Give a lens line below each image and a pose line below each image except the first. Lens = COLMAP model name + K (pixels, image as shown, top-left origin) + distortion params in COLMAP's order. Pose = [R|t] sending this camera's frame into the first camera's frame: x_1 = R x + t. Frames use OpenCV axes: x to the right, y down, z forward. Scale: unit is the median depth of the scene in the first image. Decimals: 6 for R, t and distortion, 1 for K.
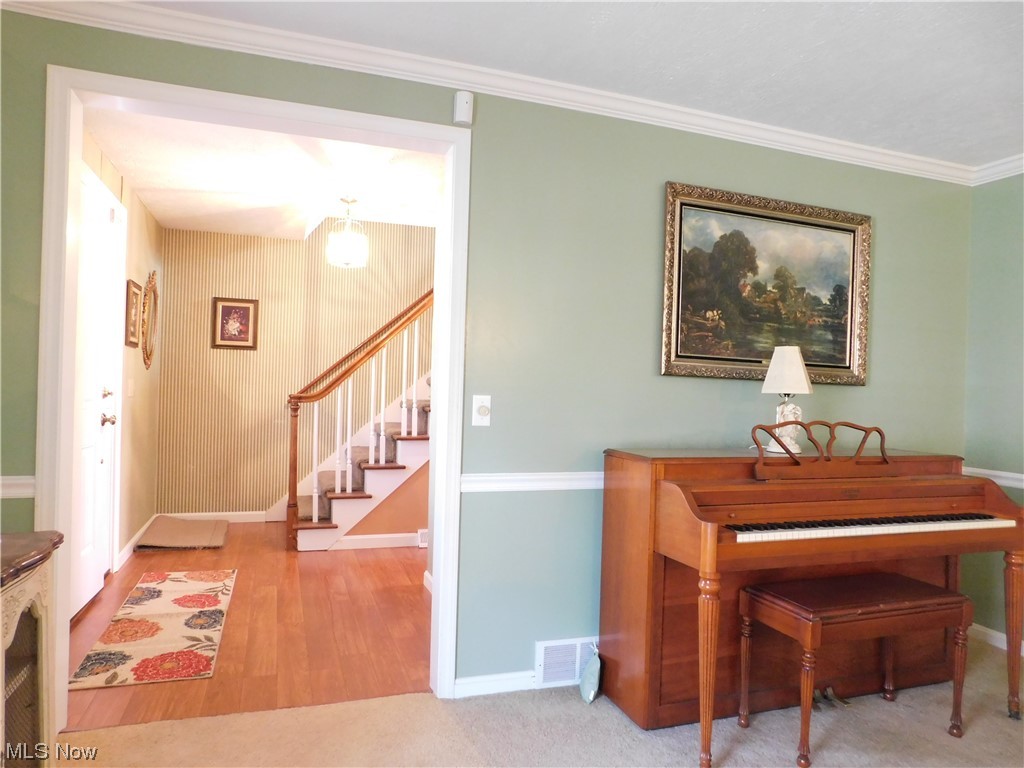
lens RADIAL K [[671.7, 0, 512.0], [0, 671.7, 384.0], [0, 0, 1]] dist [-0.072554, 0.056802]
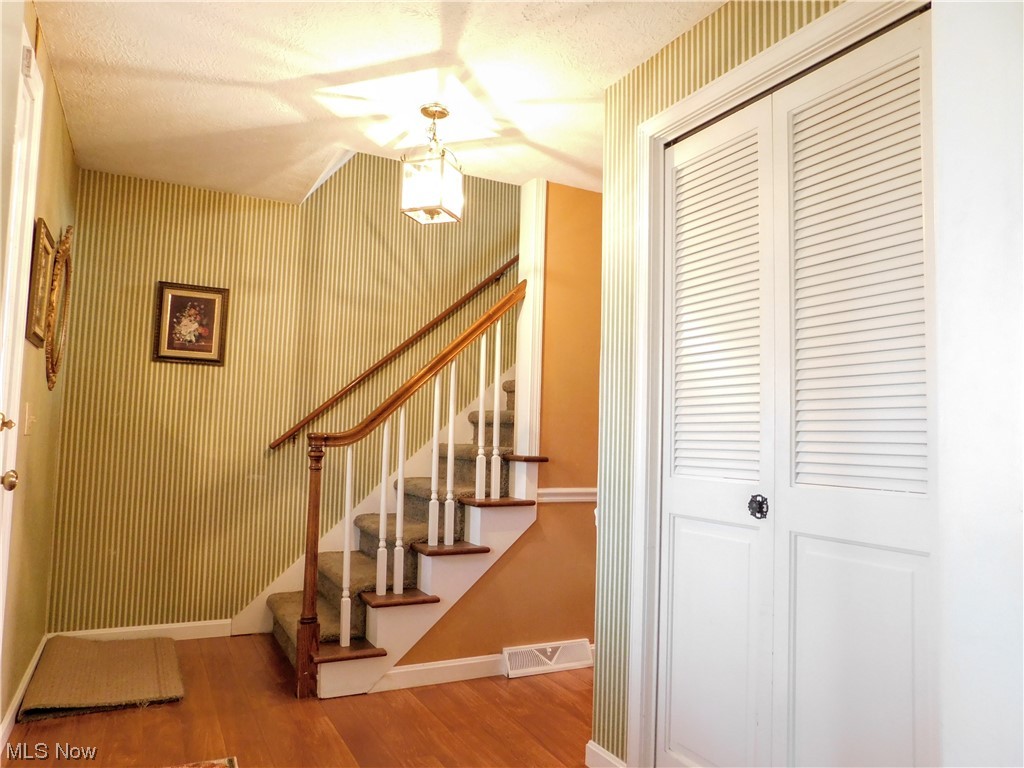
lens RADIAL K [[712.4, 0, 512.0], [0, 712.4, 384.0], [0, 0, 1]] dist [-0.075009, 0.062268]
pose [[0.989879, 0.011994, 0.141404, -0.227990], [-0.002497, 0.997740, -0.067149, 0.013106], [-0.141890, 0.066116, 0.987672, 0.320283]]
